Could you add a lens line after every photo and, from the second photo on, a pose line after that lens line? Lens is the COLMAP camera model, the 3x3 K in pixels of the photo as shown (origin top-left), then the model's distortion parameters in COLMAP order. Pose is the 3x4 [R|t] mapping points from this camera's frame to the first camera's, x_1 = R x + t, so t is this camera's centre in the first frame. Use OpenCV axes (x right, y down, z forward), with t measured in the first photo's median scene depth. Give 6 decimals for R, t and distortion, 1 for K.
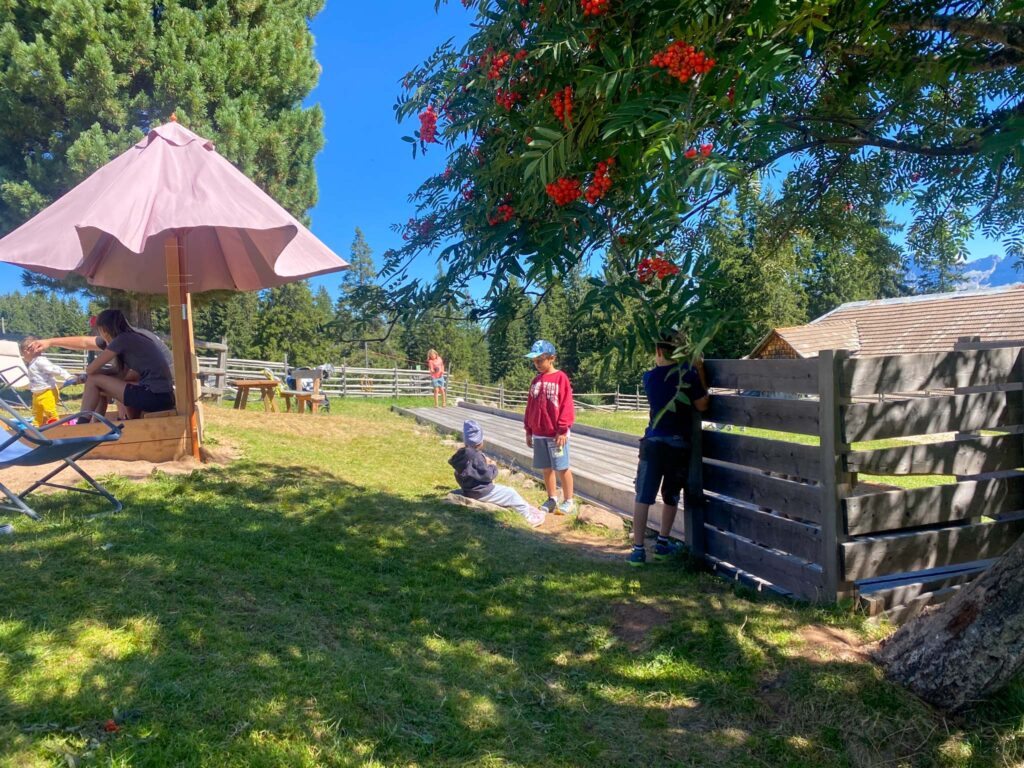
lens RADIAL K [[766.2, 0, 512.6], [0, 766.2, 383.5], [0, 0, 1]] dist [0.005225, 0.008358]
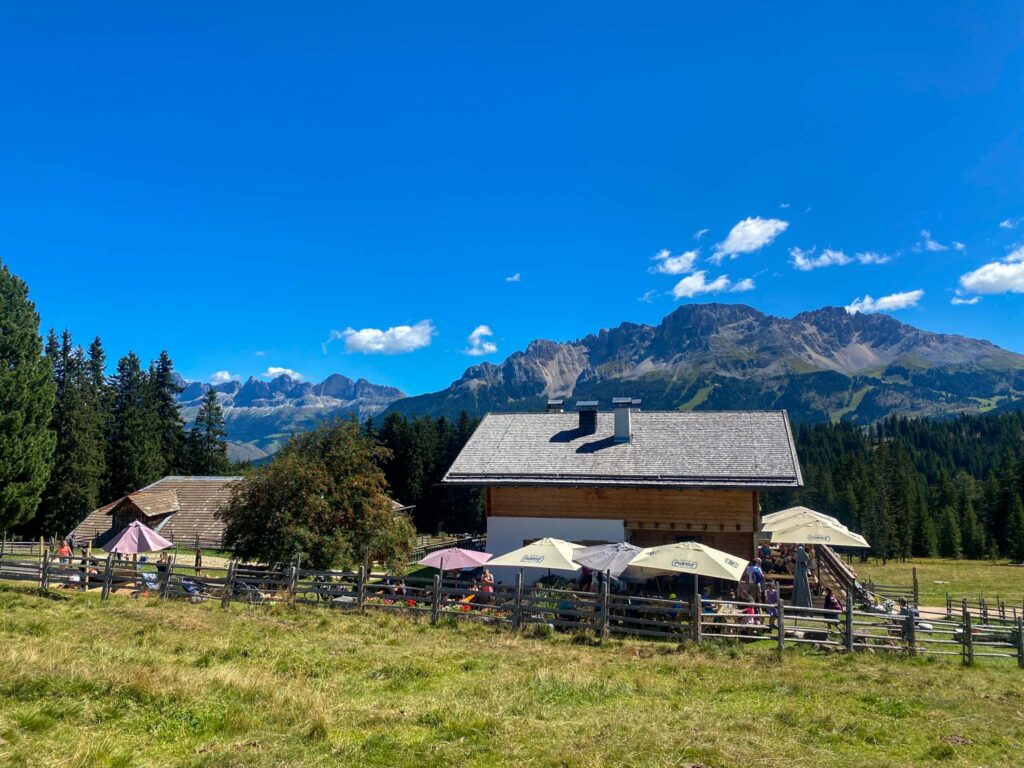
lens RADIAL K [[766.2, 0, 517.4], [0, 766.2, 377.3], [0, 0, 1]] dist [0.005225, 0.008358]
pose [[0.610613, 0.117559, 0.783155, -0.170340], [0.002951, 0.988576, -0.150695, -0.027660], [-0.791924, 0.094327, 0.603290, -0.241378]]
